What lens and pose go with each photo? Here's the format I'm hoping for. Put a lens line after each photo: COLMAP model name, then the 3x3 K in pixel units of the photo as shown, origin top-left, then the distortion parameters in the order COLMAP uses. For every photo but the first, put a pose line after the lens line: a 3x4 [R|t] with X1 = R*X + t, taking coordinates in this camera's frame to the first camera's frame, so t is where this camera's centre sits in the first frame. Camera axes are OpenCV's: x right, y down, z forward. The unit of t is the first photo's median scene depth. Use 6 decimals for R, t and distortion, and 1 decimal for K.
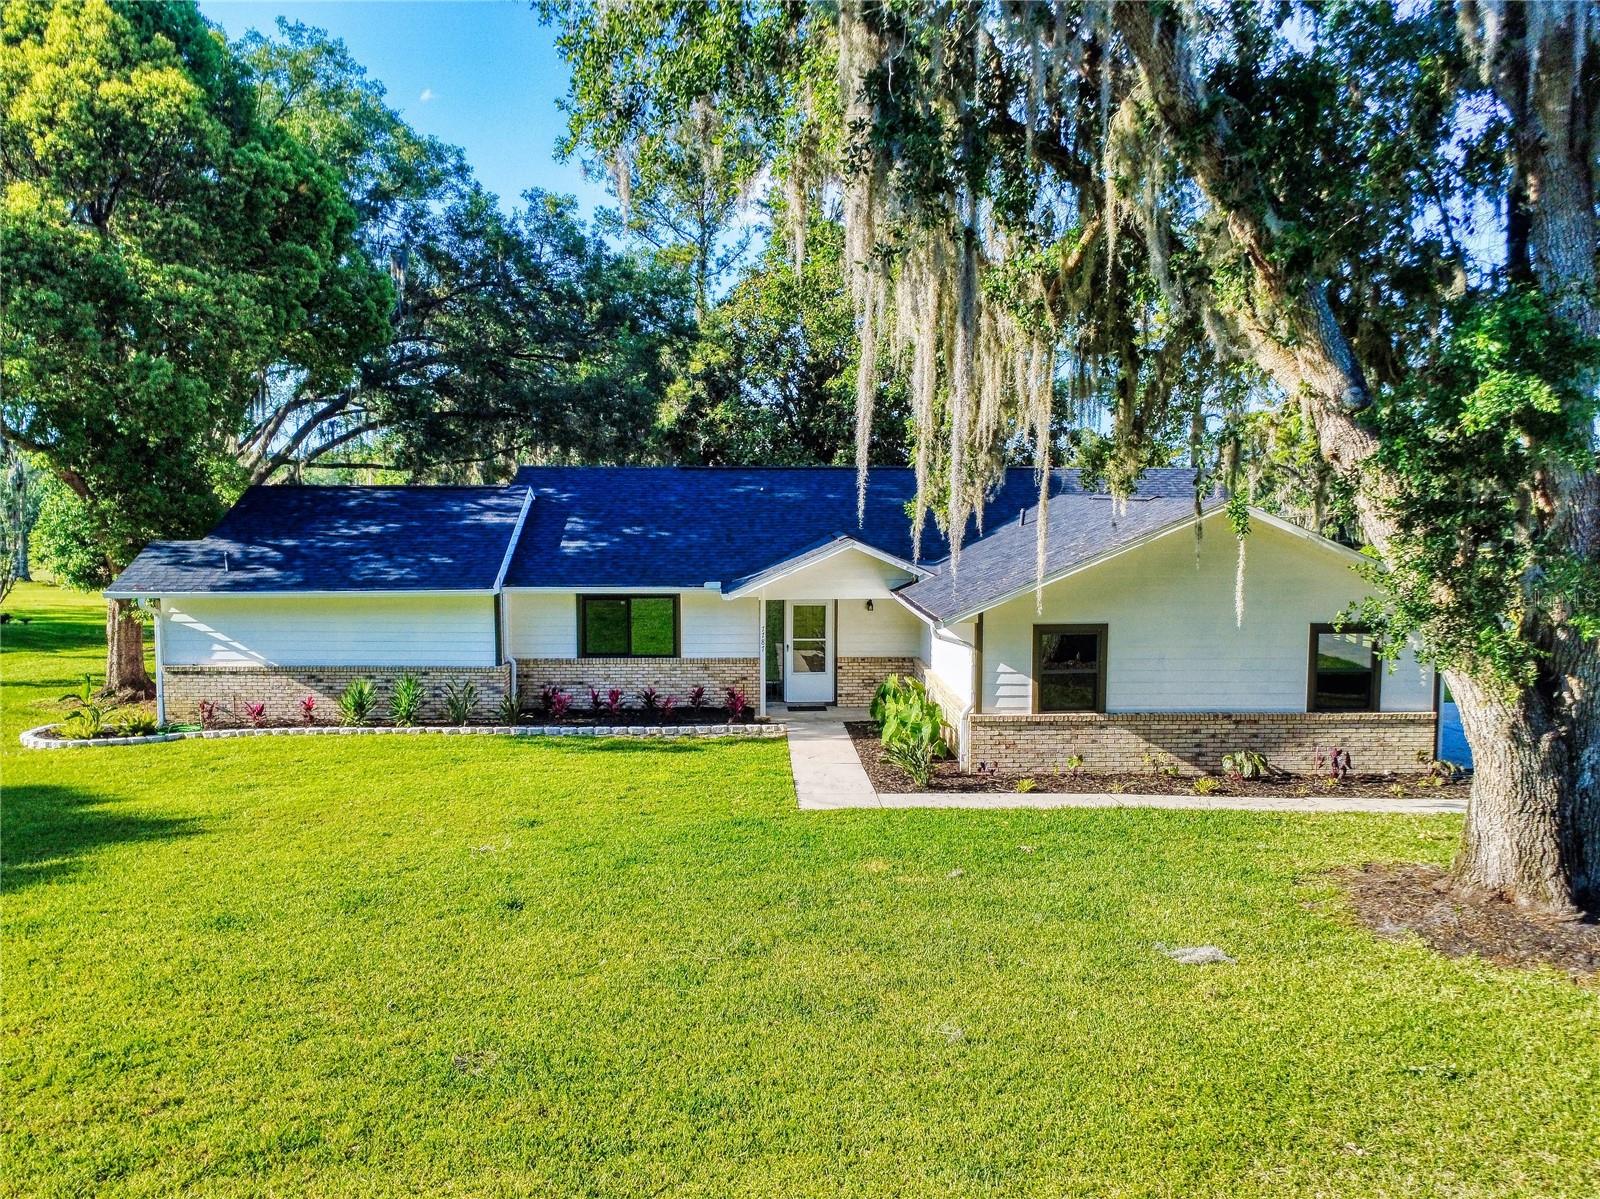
lens RADIAL K [[1279.1, 0, 821.7], [0, 1279.1, 630.2], [0, 0, 1]] dist [0.000931, -0.009343]
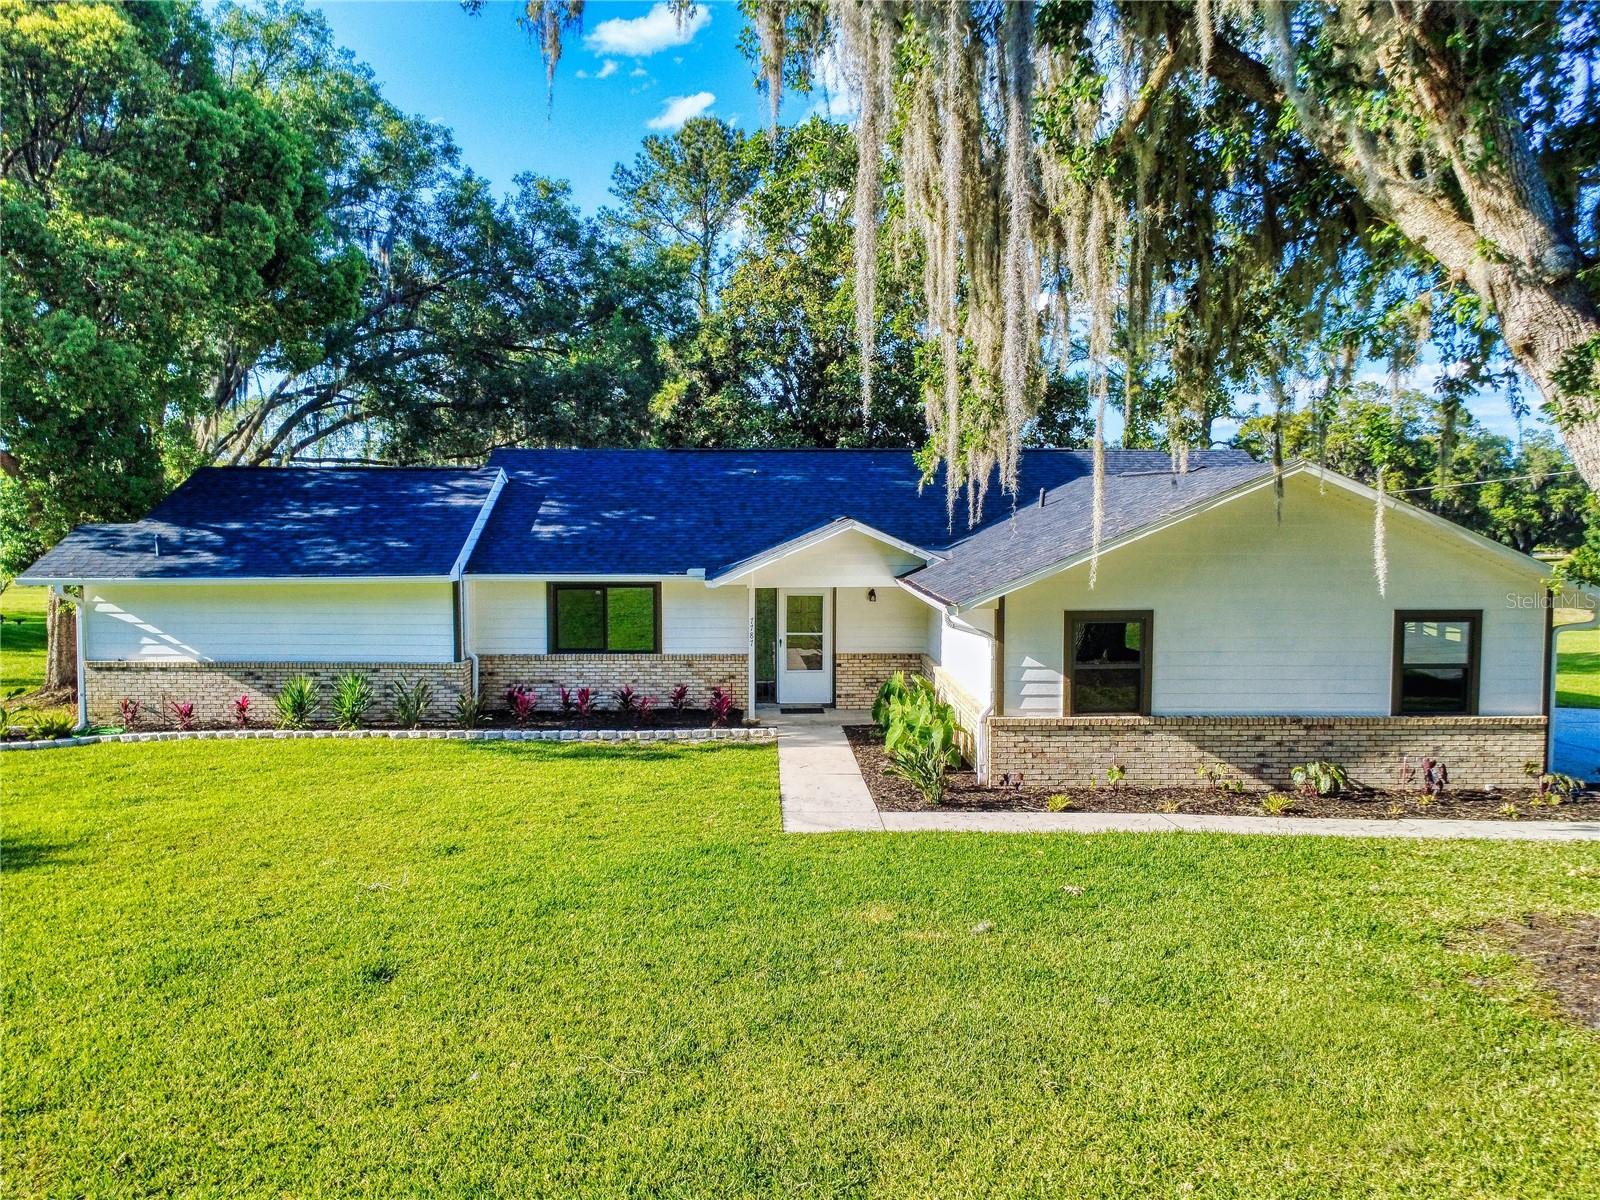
lens RADIAL K [[1217.1, 0, 800.0], [0, 1217.1, 600.0], [0, 0, 1]] dist [0.003445, -0.003826]
pose [[0.999701, 0.000165, -0.024447, 0.008541], [-0.000944, 0.999492, -0.031853, 0.011926], [0.024429, 0.031867, 0.999194, 0.158638]]
